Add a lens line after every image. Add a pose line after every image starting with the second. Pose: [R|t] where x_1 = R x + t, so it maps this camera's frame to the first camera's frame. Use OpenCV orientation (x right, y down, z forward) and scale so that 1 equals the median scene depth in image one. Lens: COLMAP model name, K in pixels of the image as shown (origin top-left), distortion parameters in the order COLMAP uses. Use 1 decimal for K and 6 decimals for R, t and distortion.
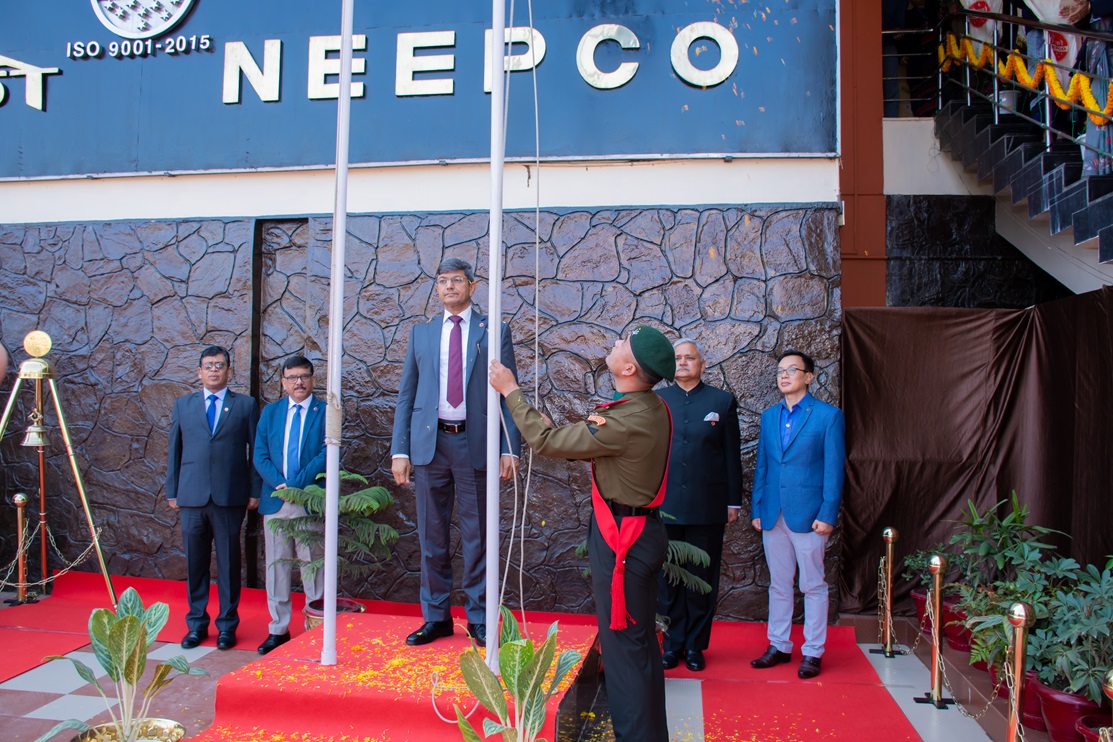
lens RADIAL K [[926.3, 0, 556.5], [0, 926.3, 371.0], [0, 0, 1]] dist [-0.094444, 0.151806]
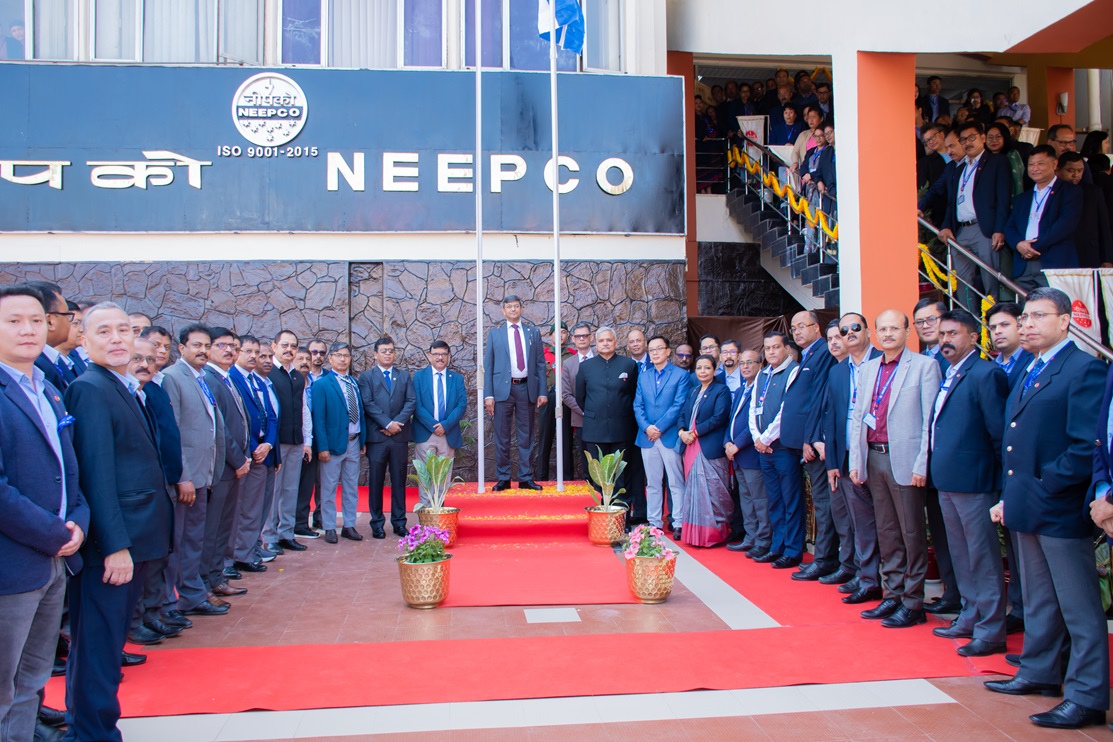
lens RADIAL K [[904.8, 0, 556.5], [0, 904.8, 371.0], [0, 0, 1]] dist [-0.008203, -0.002544]
pose [[0.970942, -0.016456, 0.238750, -0.355213], [0.010906, 0.999639, 0.024549, -0.006415], [-0.239067, -0.021232, 0.970771, -0.660198]]
